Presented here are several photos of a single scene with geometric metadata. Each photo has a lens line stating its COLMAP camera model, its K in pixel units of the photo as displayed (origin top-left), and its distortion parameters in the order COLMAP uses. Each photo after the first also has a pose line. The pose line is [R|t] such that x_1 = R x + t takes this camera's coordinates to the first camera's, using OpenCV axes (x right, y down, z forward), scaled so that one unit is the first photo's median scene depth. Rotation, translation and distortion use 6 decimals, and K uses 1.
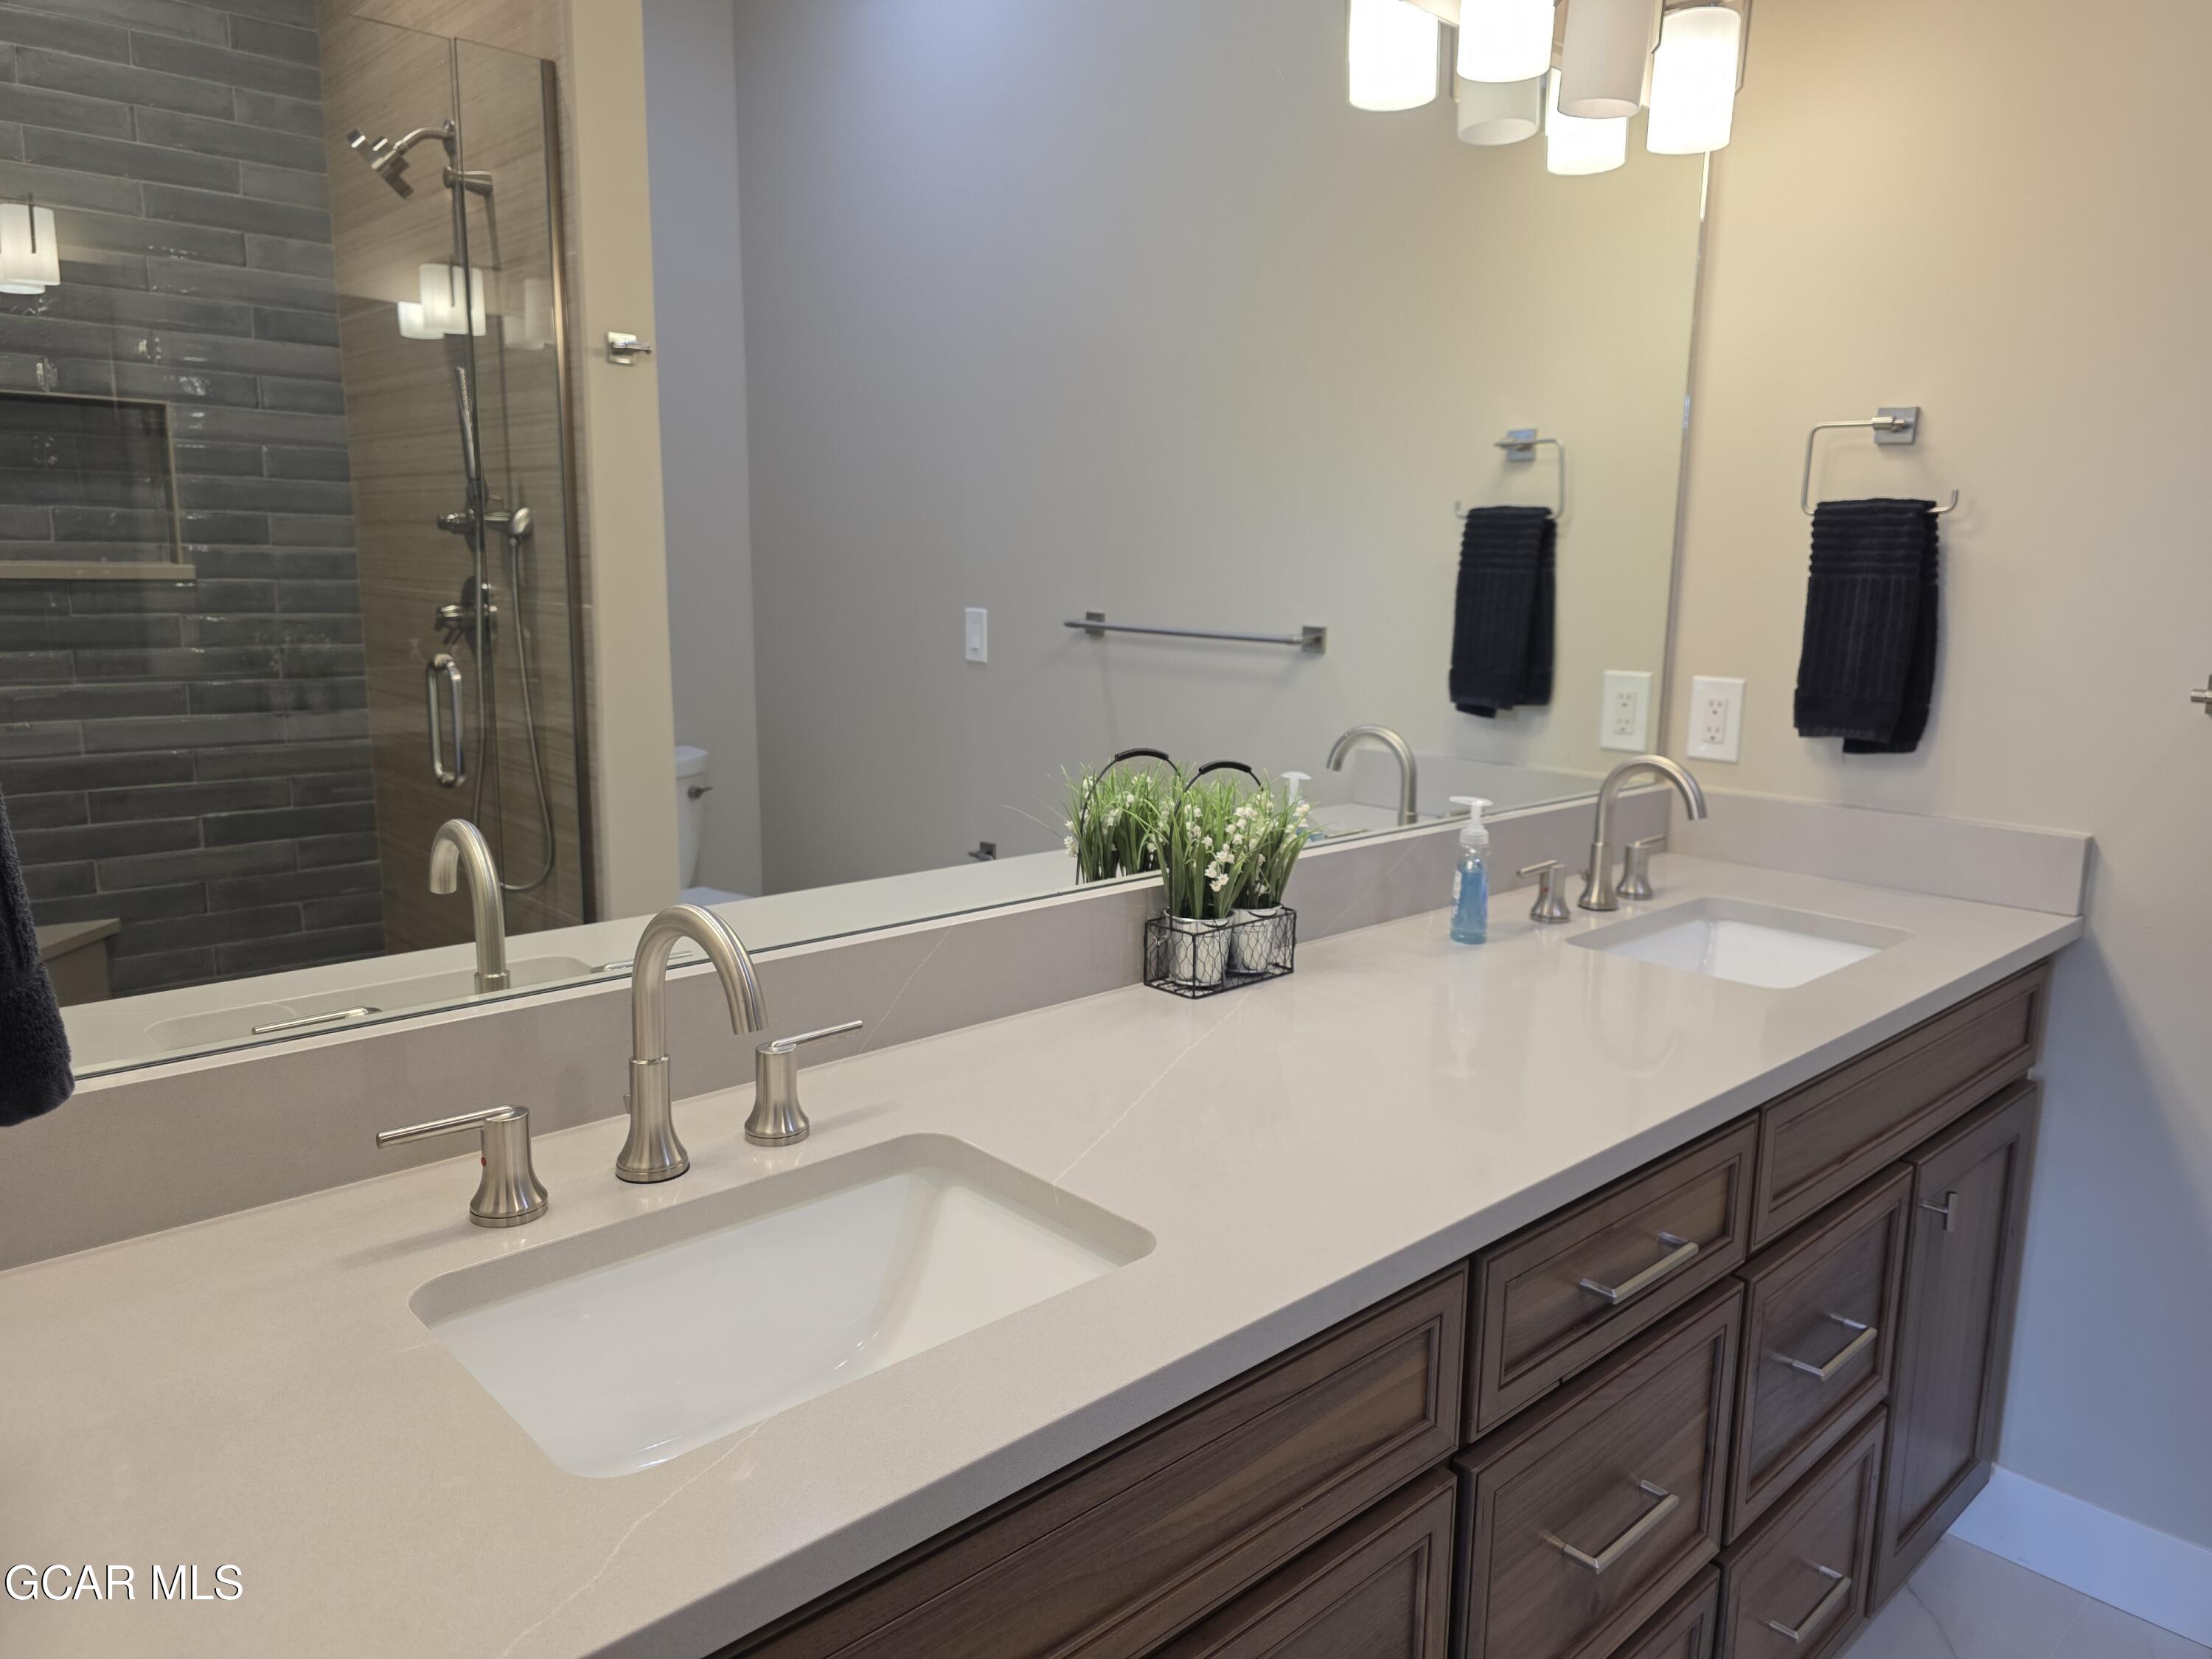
lens RADIAL K [[1490.7, 0, 1122.6], [0, 1490.7, 816.6], [0, 0, 1]] dist [0.067104, -0.057198]
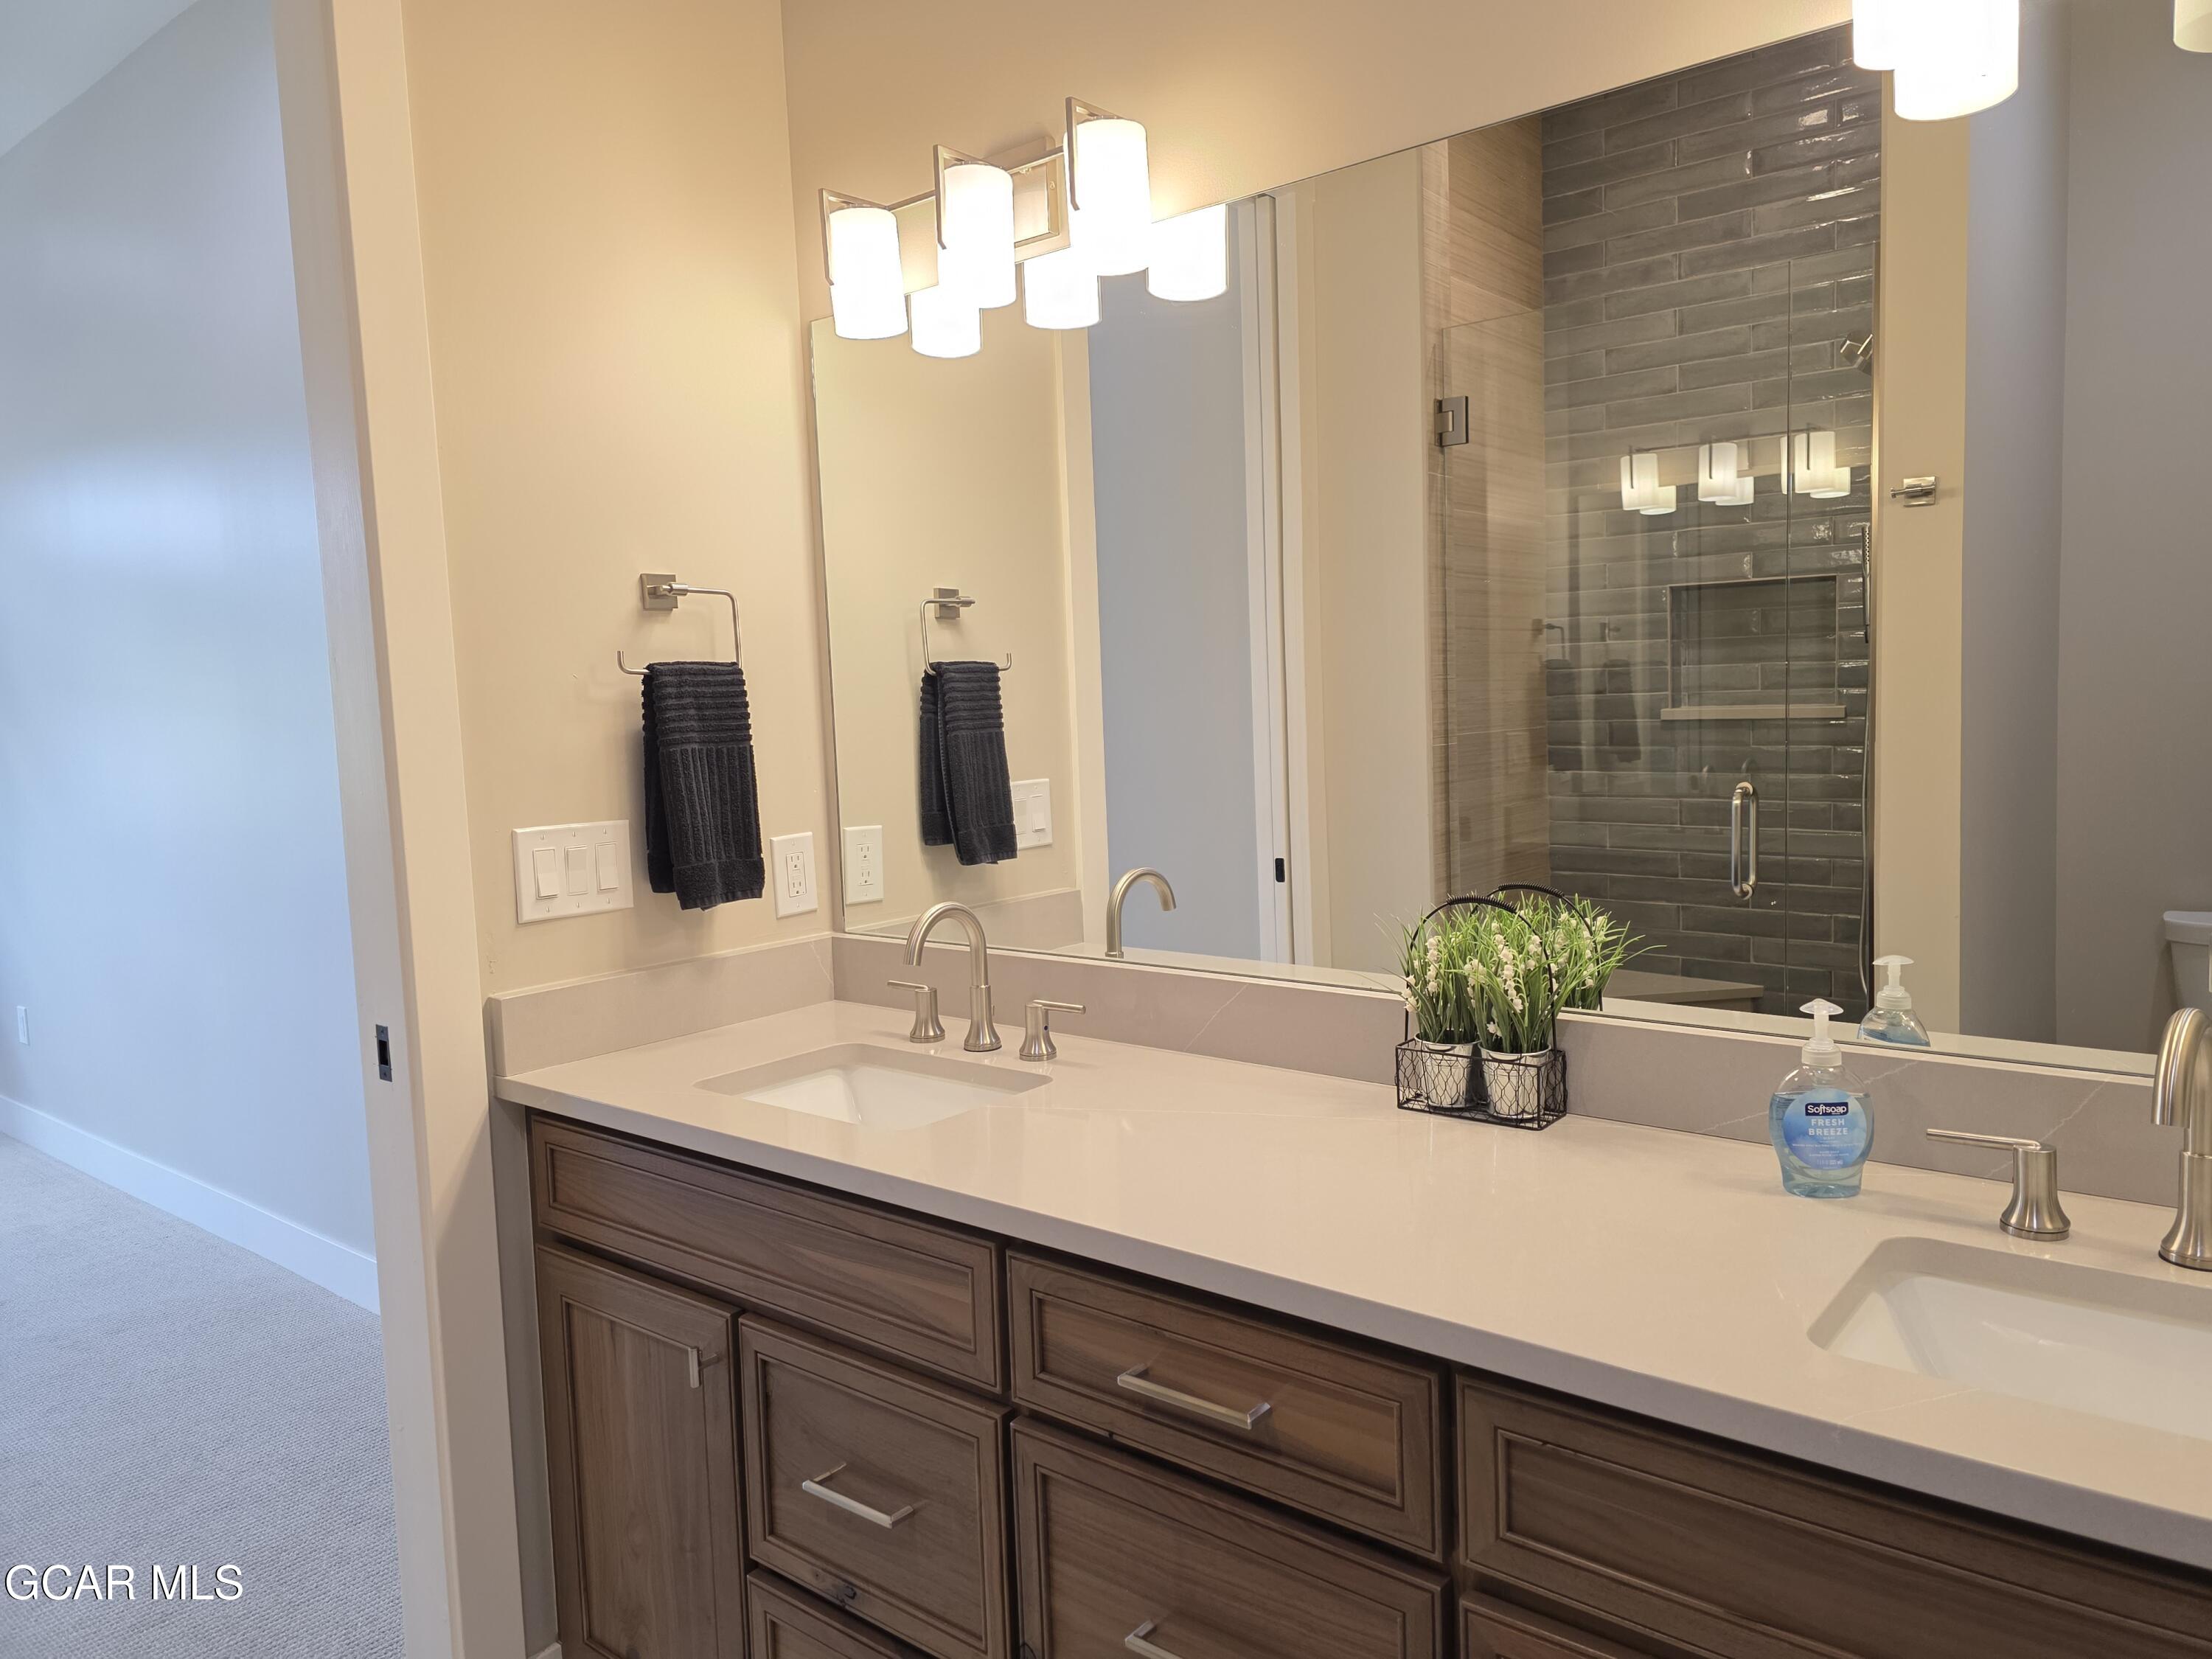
lens RADIAL K [[1490.7, 0, 1122.6], [0, 1490.7, 816.6], [0, 0, 1]] dist [0.067104, -0.057198]
pose [[0.145962, 0.058685, -0.987548, 0.609061], [-0.141831, 0.989168, 0.037818, -0.055189], [0.979070, 0.134545, 0.152705, 0.345577]]
